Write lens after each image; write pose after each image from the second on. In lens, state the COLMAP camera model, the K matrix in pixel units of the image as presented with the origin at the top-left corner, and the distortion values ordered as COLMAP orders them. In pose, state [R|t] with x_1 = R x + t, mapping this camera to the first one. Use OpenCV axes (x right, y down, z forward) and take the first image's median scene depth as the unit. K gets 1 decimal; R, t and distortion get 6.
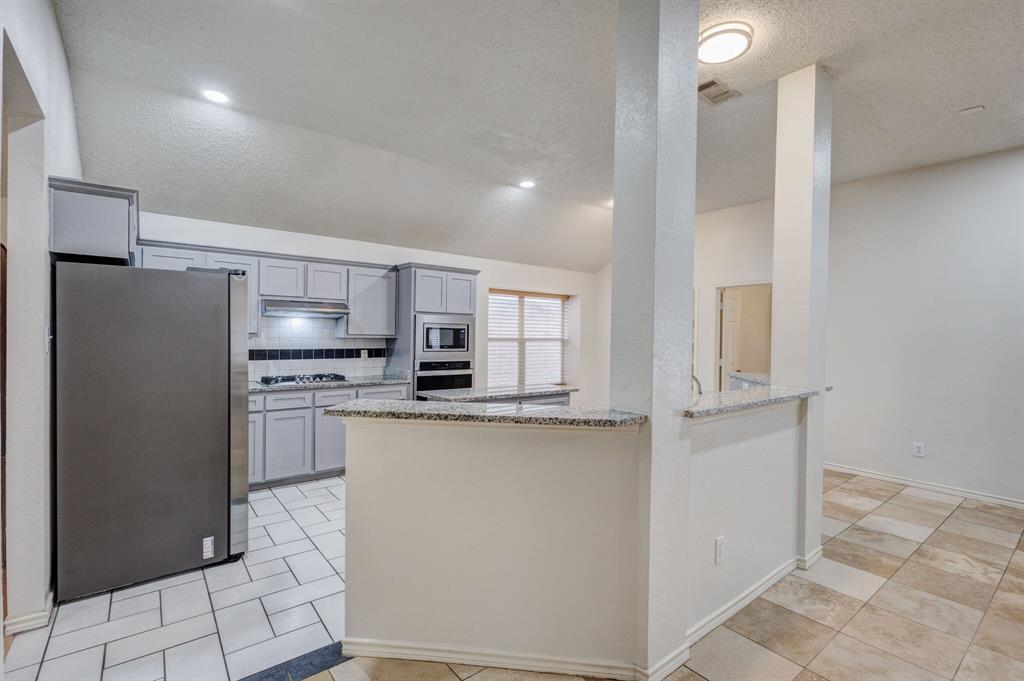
lens RADIAL K [[476.1, 0, 509.6], [0, 476.1, 337.5], [0, 0, 1]] dist [0.012033, -0.002379]
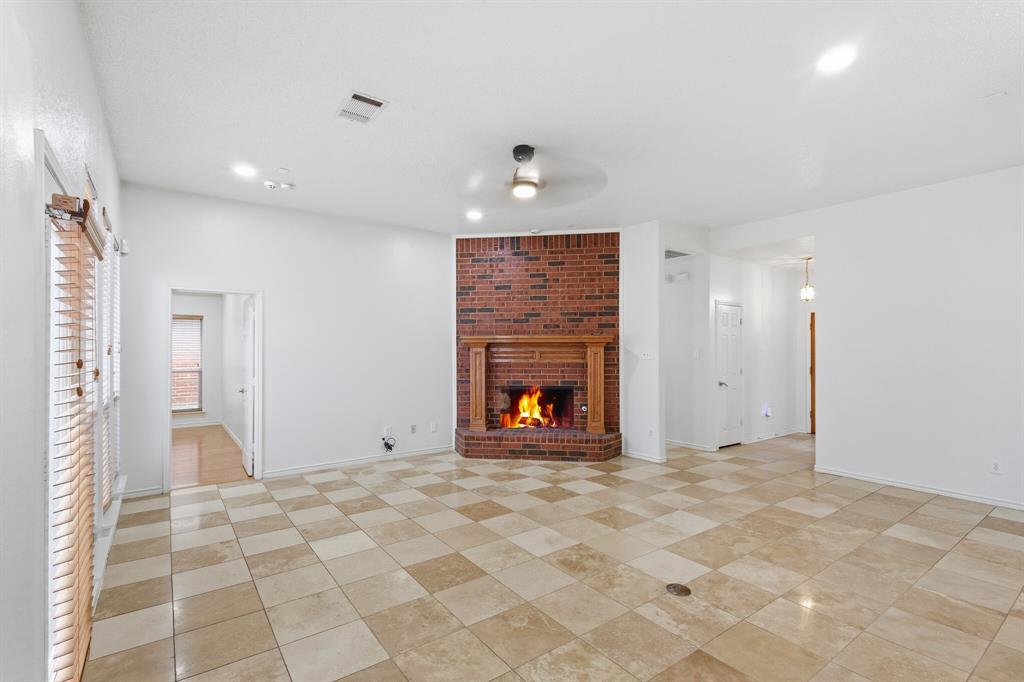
lens RADIAL K [[476.1, 0, 511.2], [0, 476.1, 344.2], [0, 0, 1]] dist [0.012033, -0.002379]
pose [[-0.999178, -0.012014, 0.038720, 0.750035], [-0.012213, 0.999913, -0.004926, -0.001684], [-0.038658, -0.005395, -0.999238, 0.955234]]
